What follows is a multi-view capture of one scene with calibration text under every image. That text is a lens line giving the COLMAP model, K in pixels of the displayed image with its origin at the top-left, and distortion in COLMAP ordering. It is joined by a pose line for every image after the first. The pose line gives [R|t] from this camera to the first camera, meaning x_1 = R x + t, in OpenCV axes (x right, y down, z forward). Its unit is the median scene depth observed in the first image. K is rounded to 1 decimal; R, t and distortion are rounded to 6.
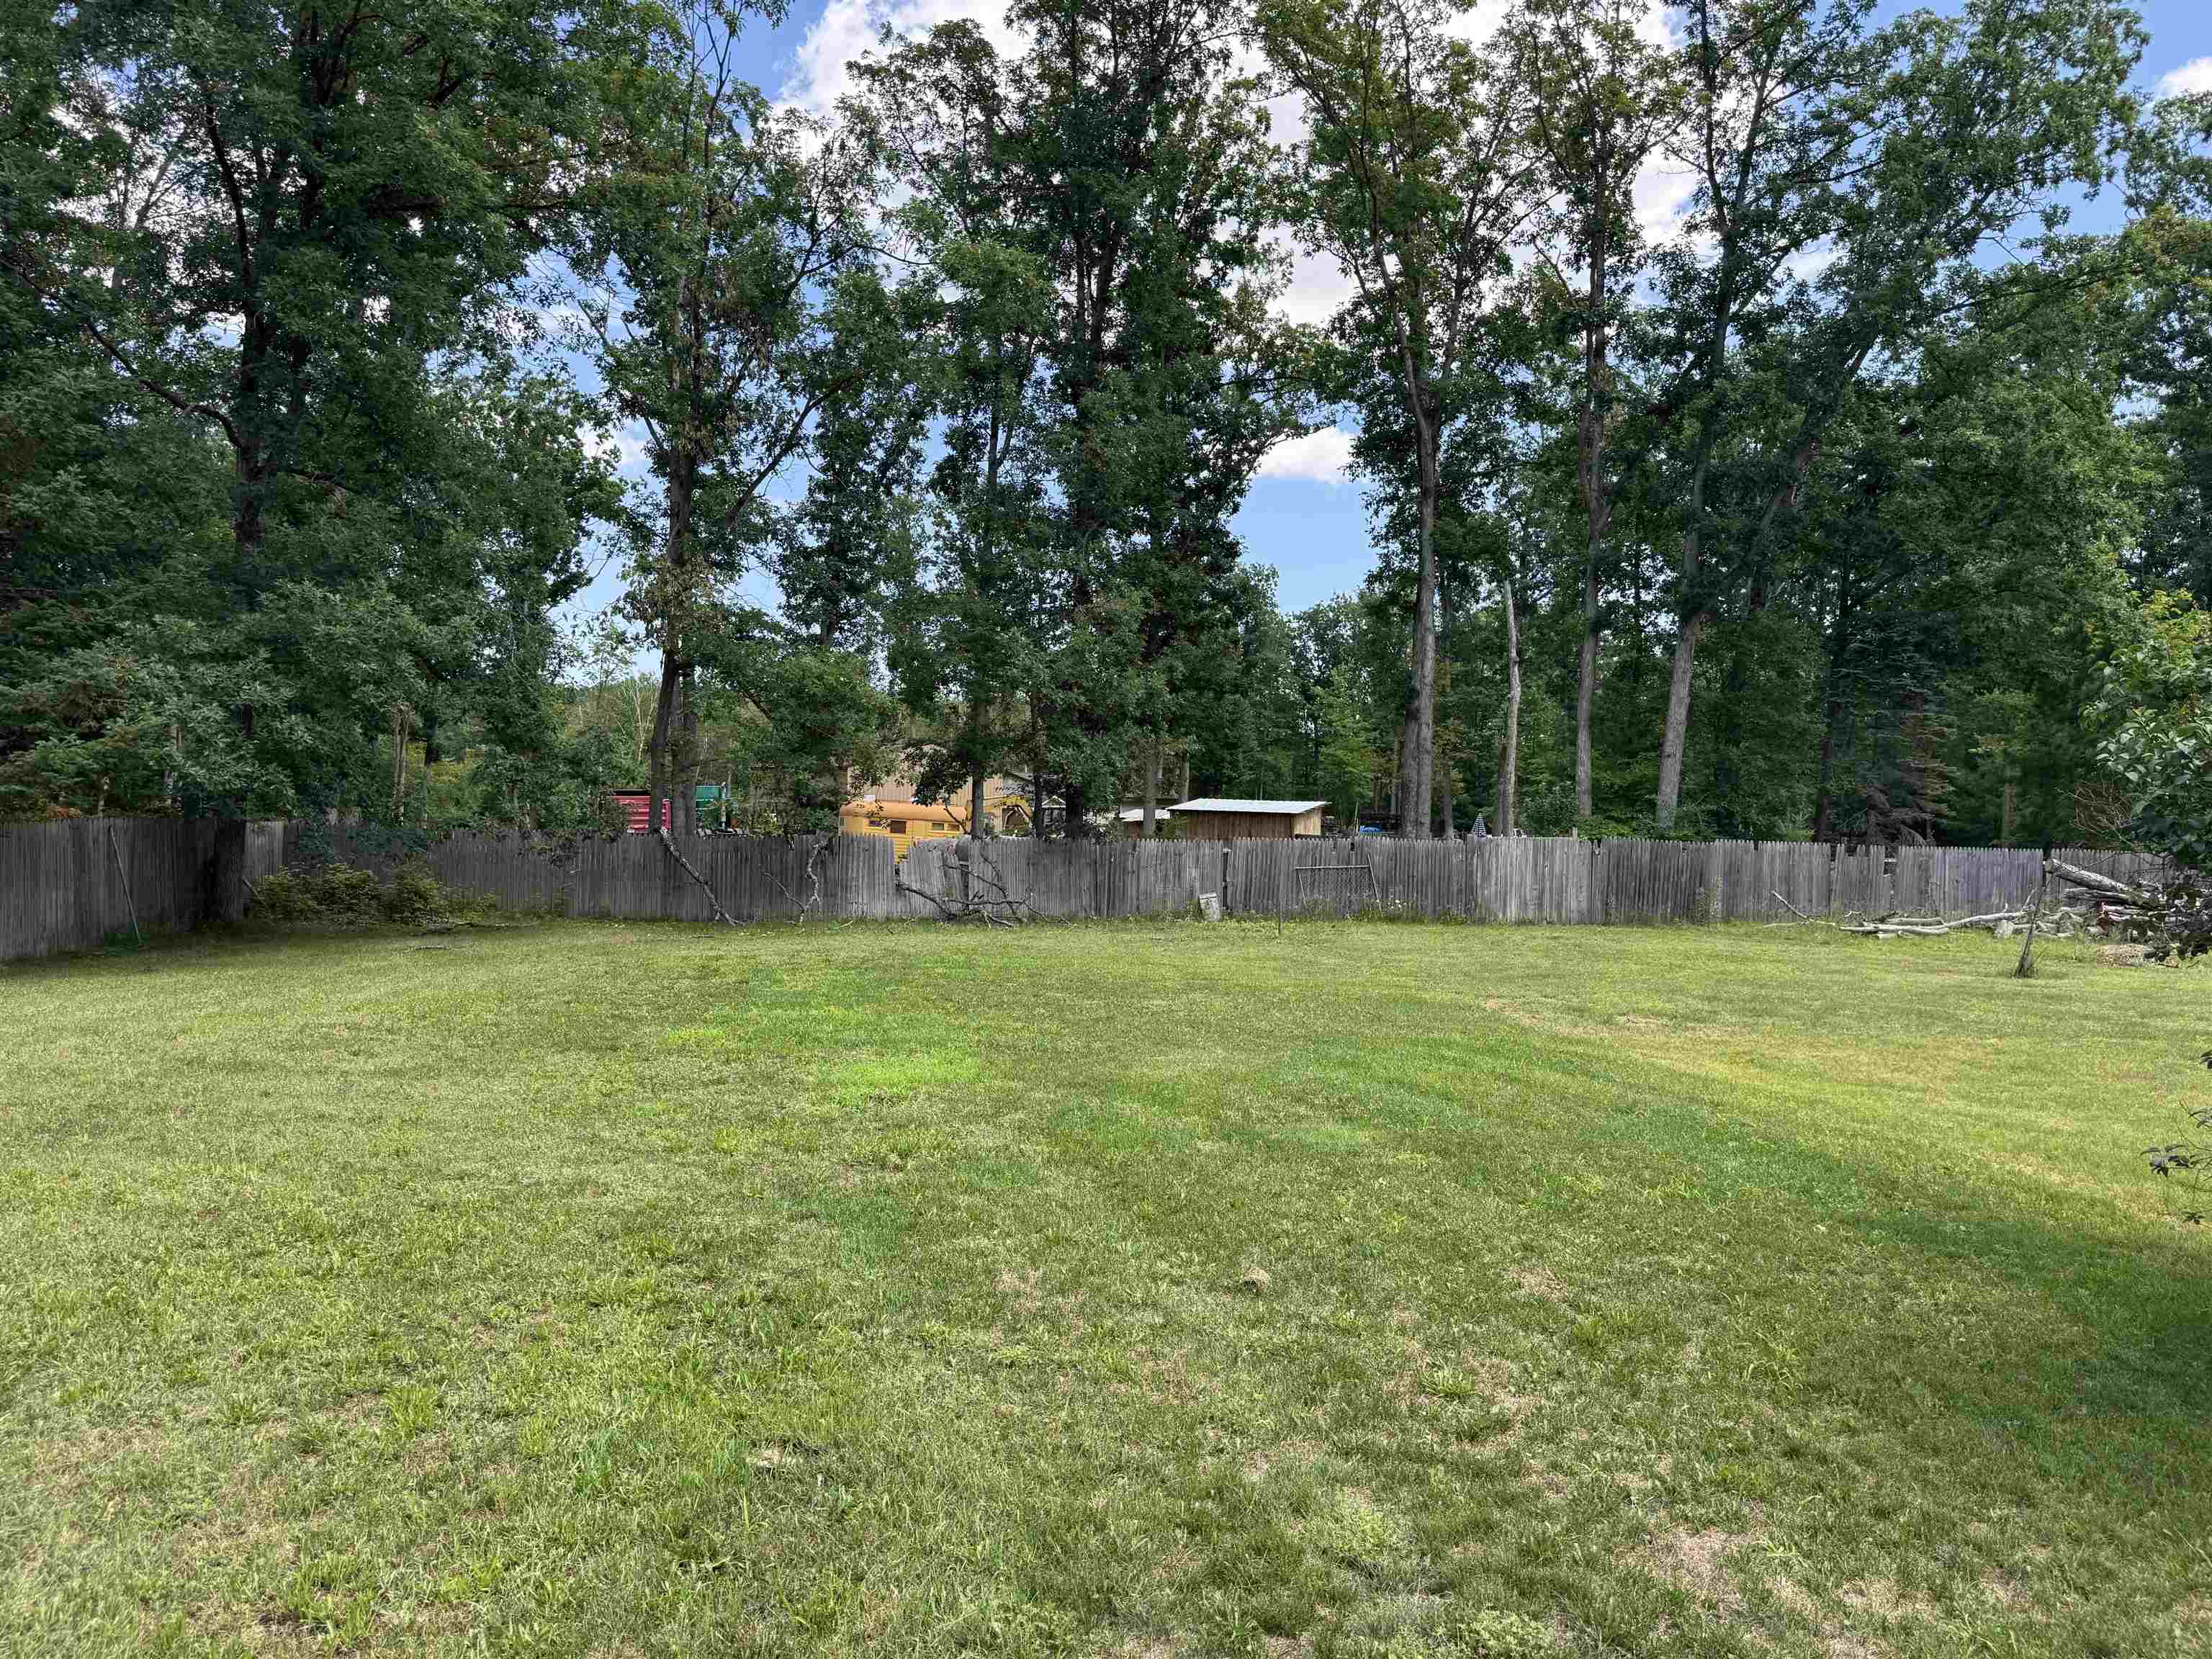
lens RADIAL K [[1540.8, 0, 1102.1], [0, 1540.8, 809.2], [0, 0, 1]] dist [0.043838, -0.044862]
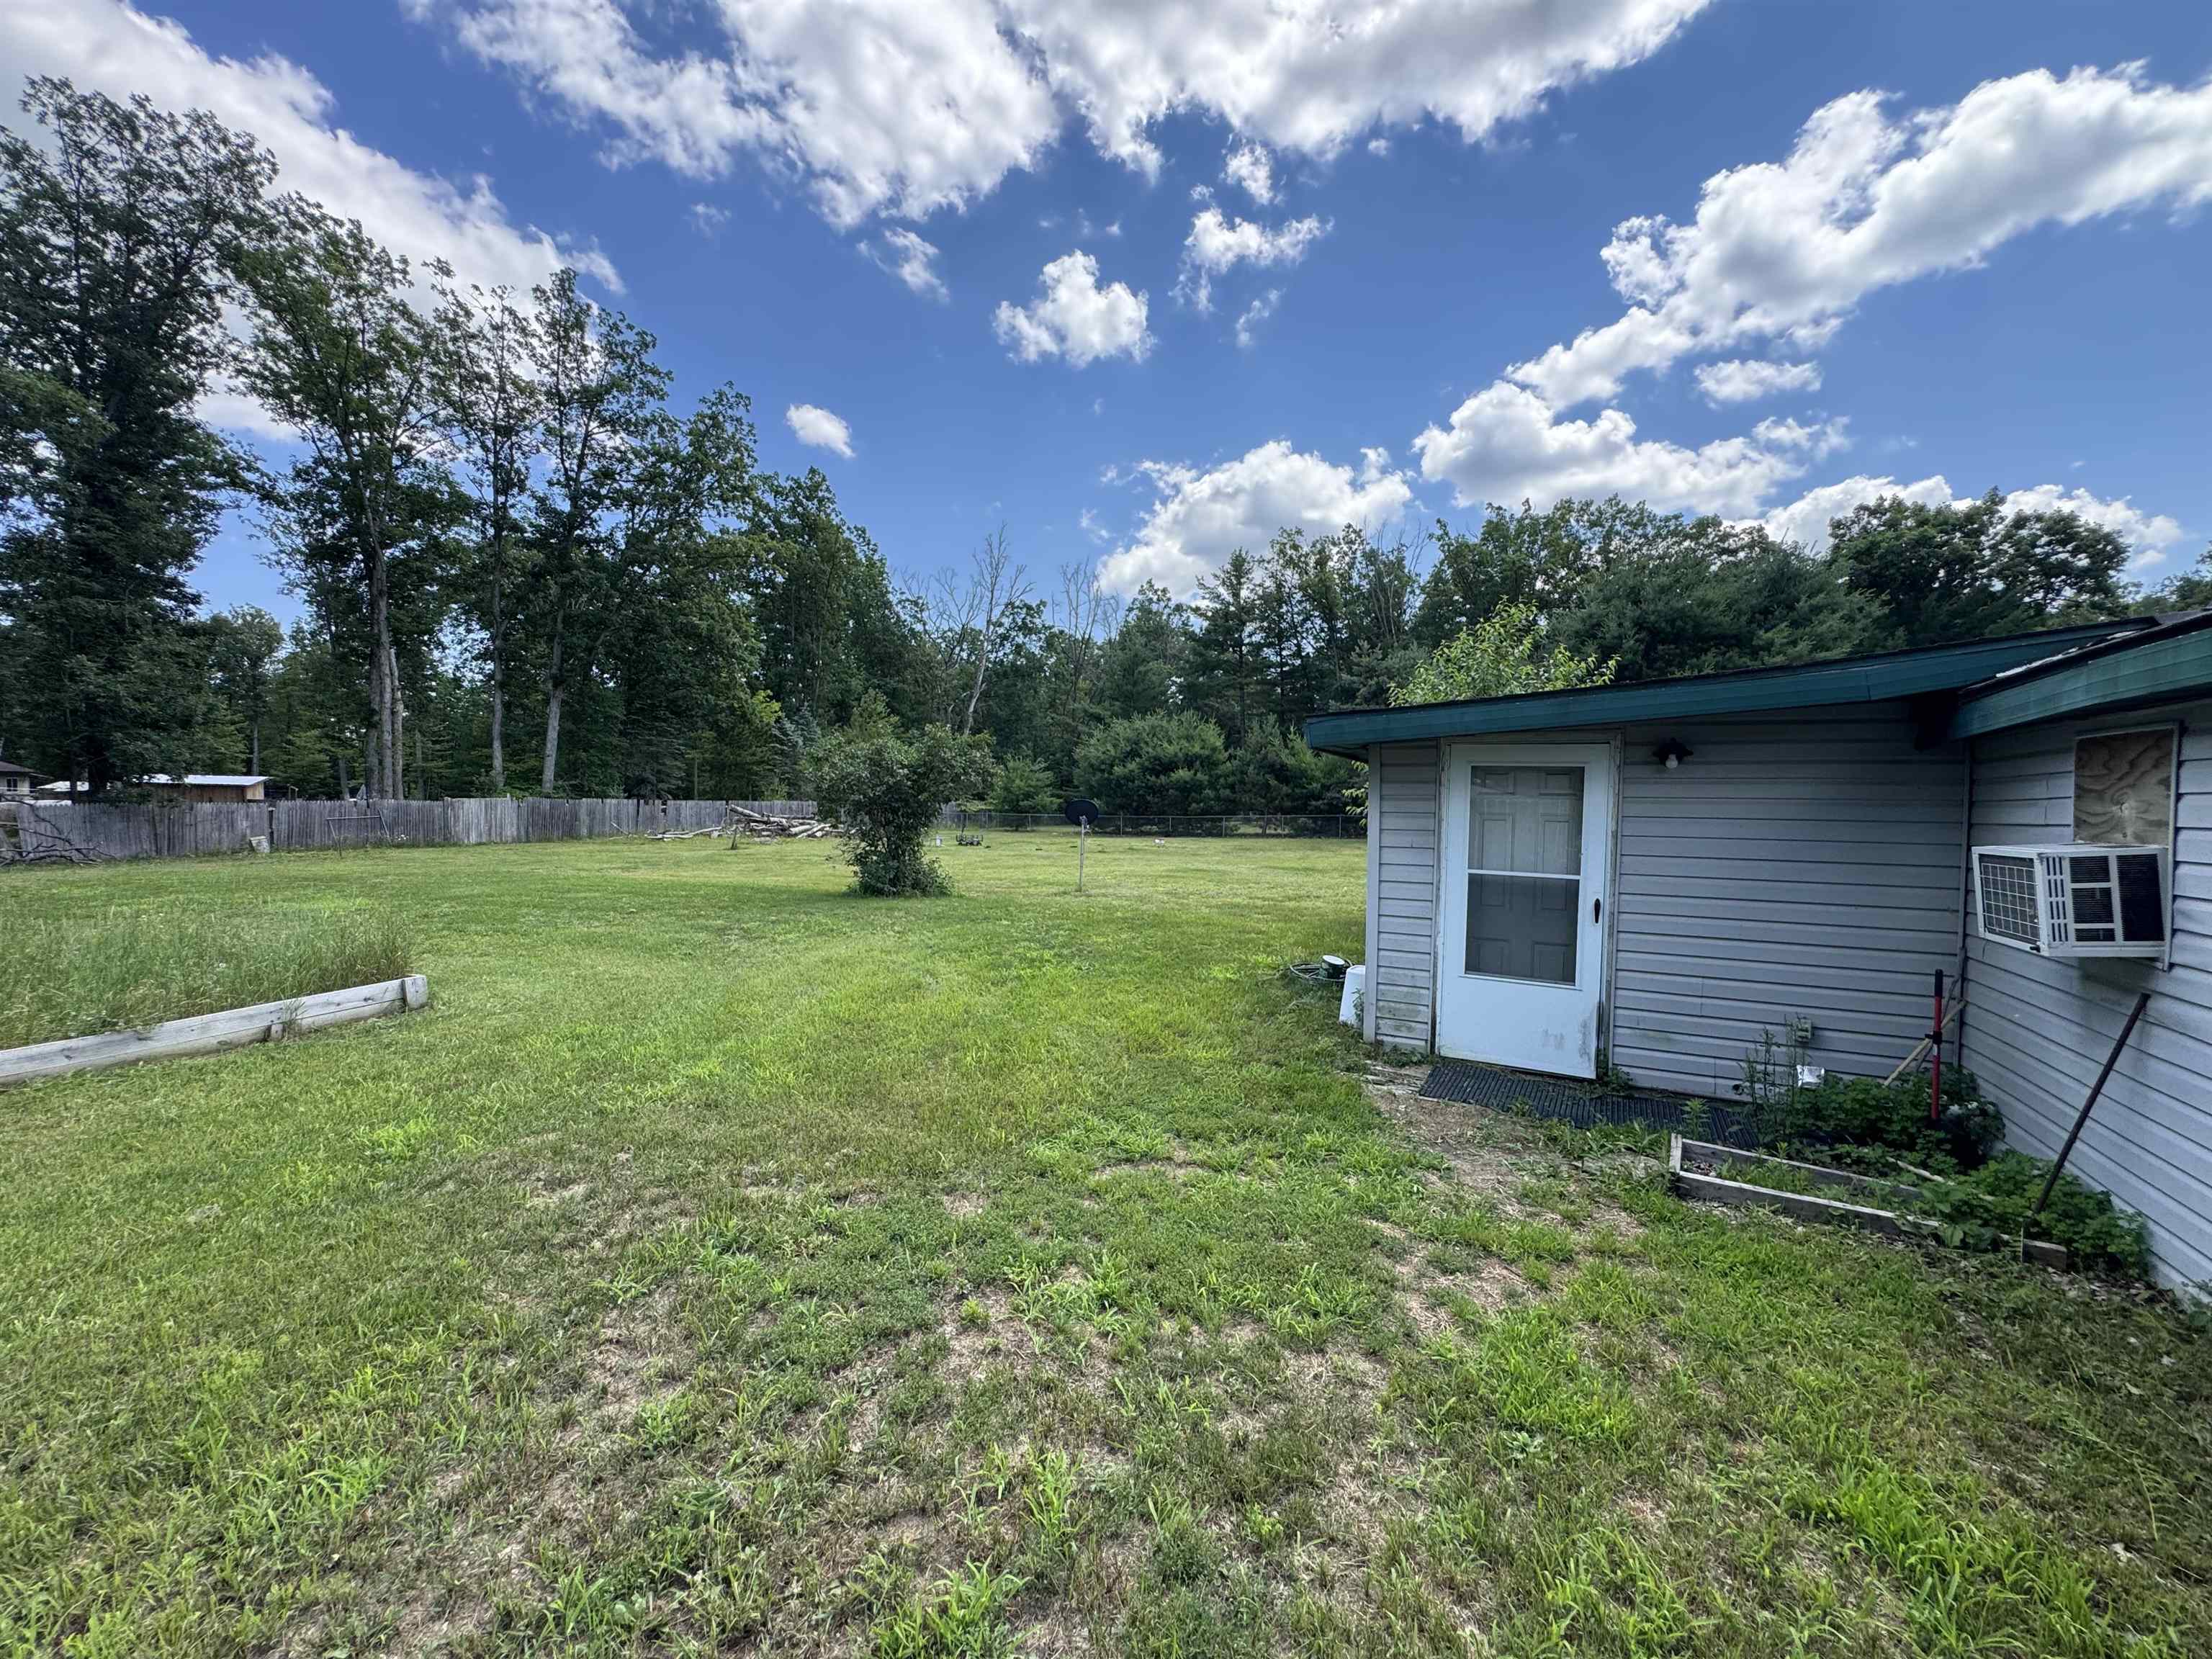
lens RADIAL K [[883.8, 0, 1107.3], [0, 883.8, 847.1], [0, 0, 1]] dist [-0.002561, 0.000531]
pose [[0.548582, -0.058911, 0.834019, -0.195250], [-0.002994, 0.997370, 0.072419, -0.002849], [-0.836091, -0.042224, 0.546963, -0.216792]]
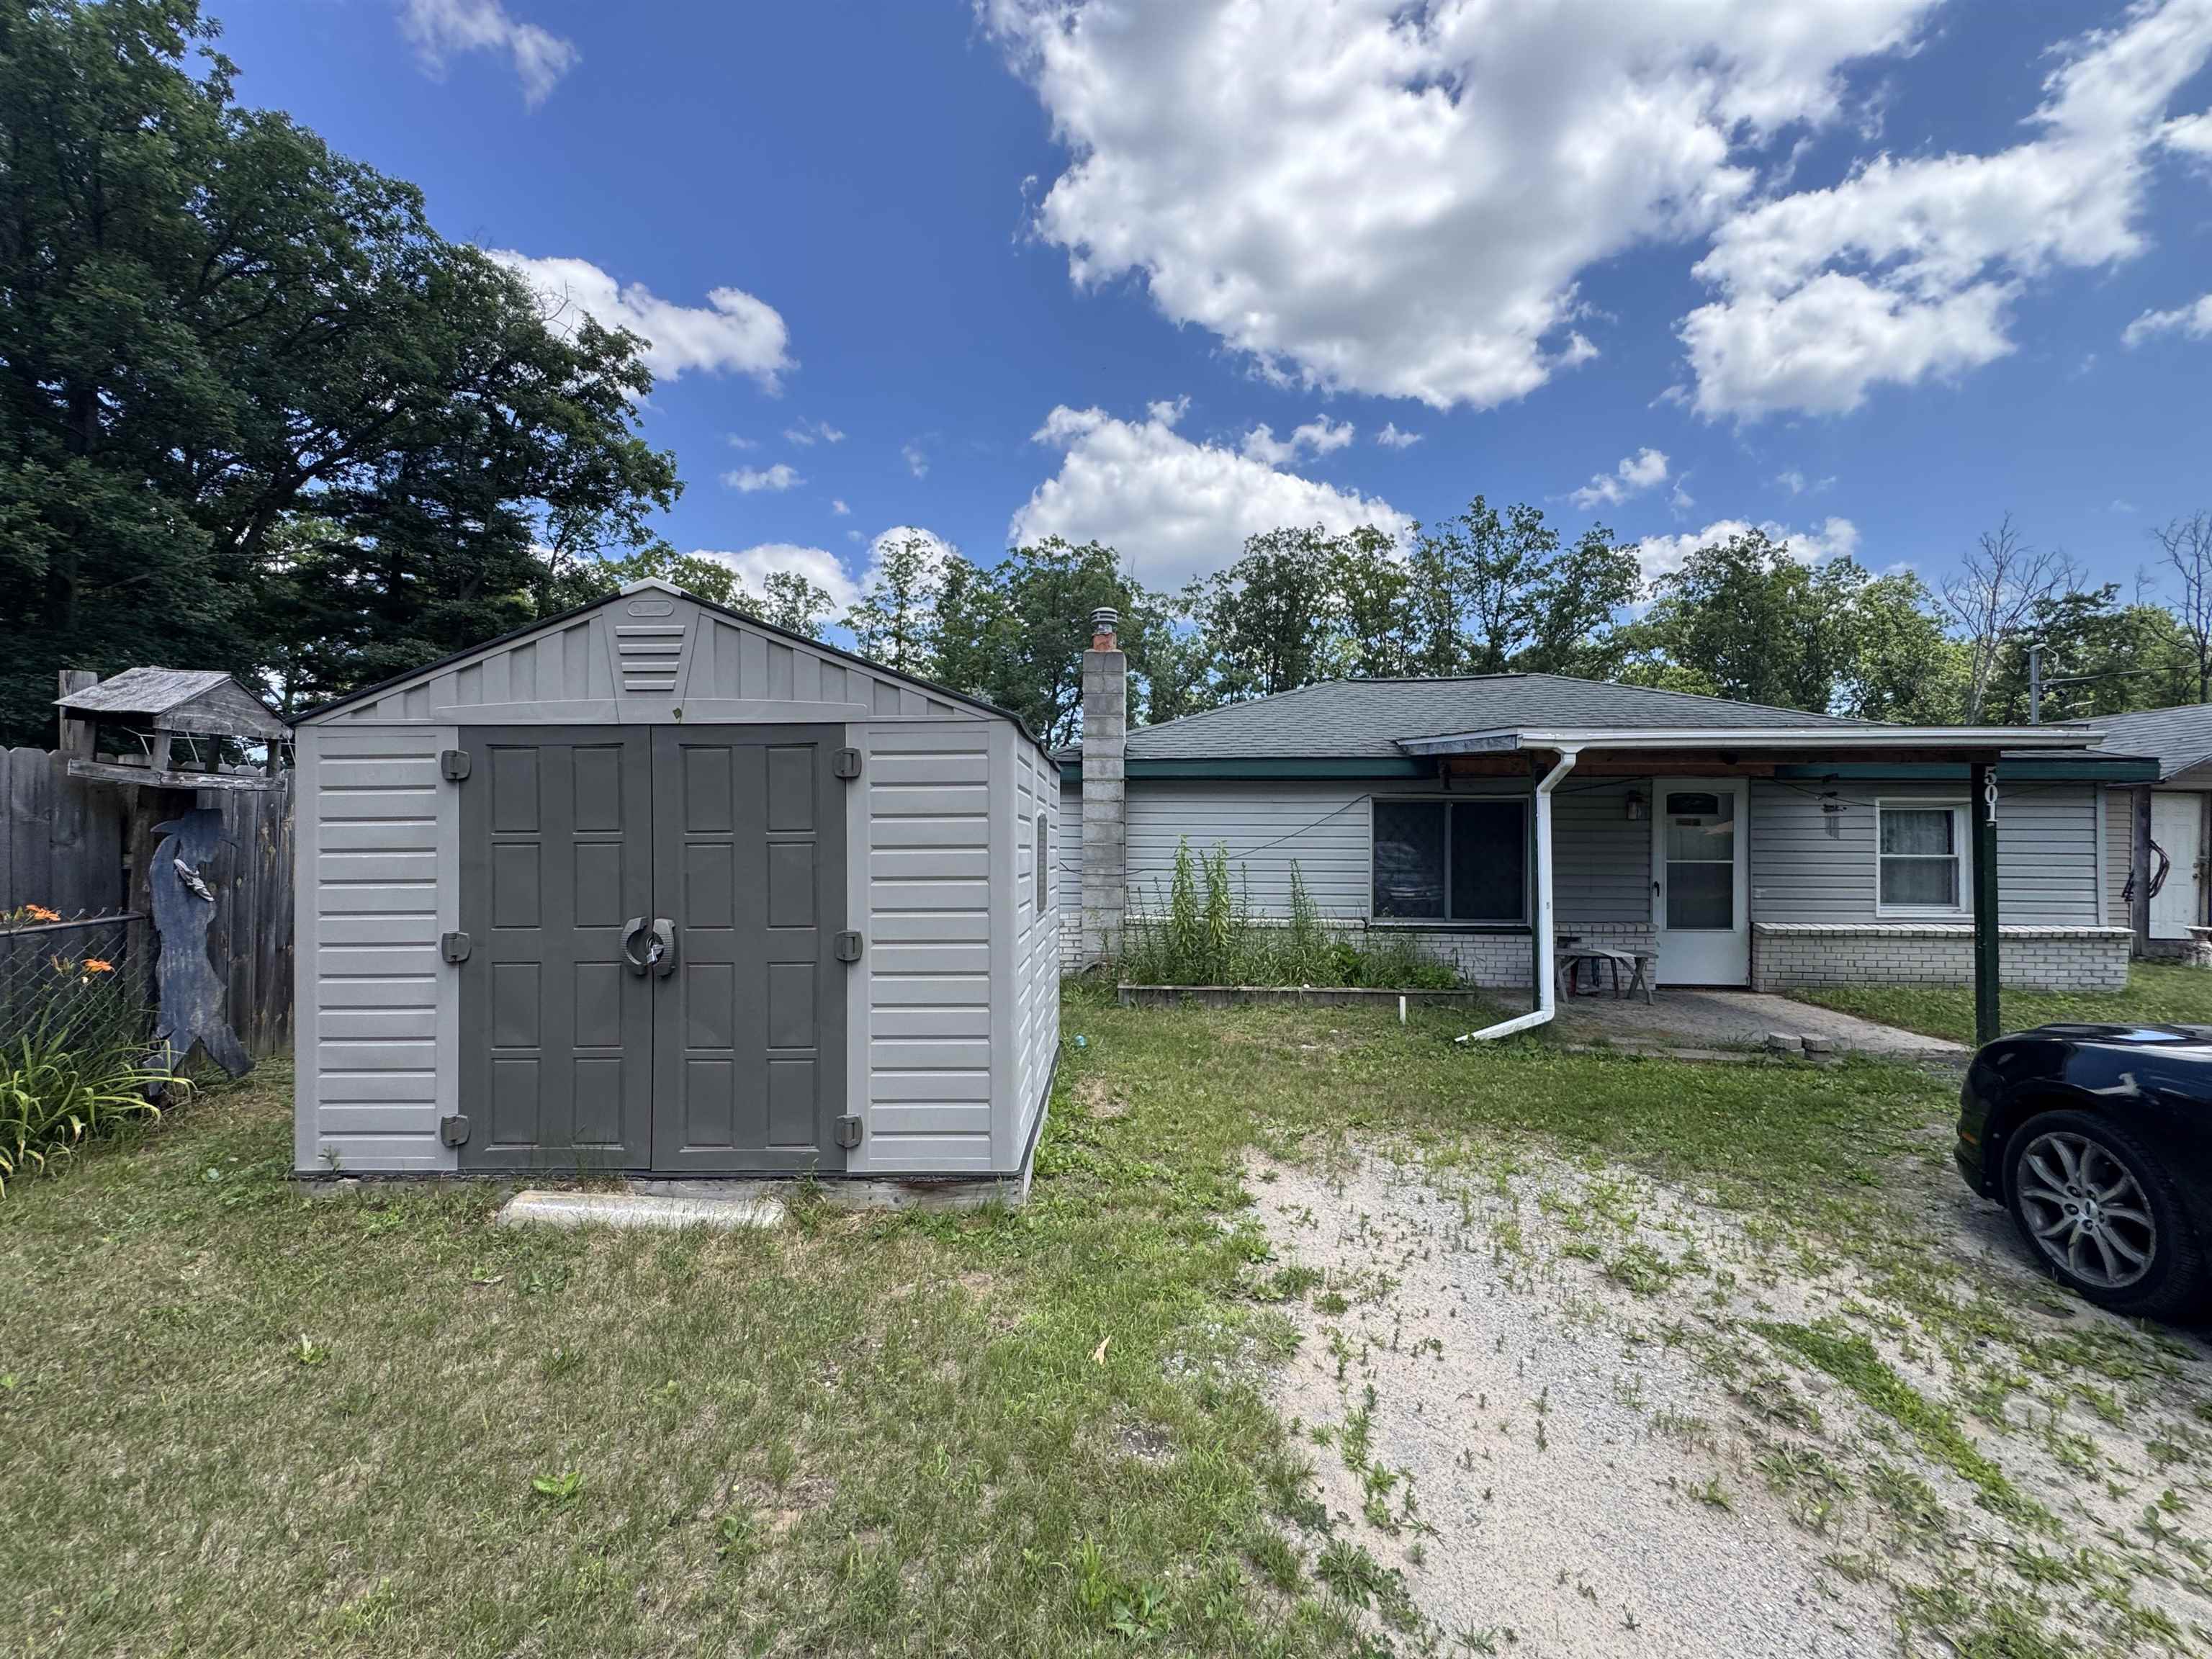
lens RADIAL K [[883.8, 0, 1107.8], [0, 883.8, 835.9], [0, 0, 1]] dist [-0.002561, 0.000531]
pose [[0.987795, -0.023634, -0.153954, -0.063221], [0.021611, 0.999657, -0.014798, 0.008839], [0.154251, 0.011291, 0.987967, -0.748782]]
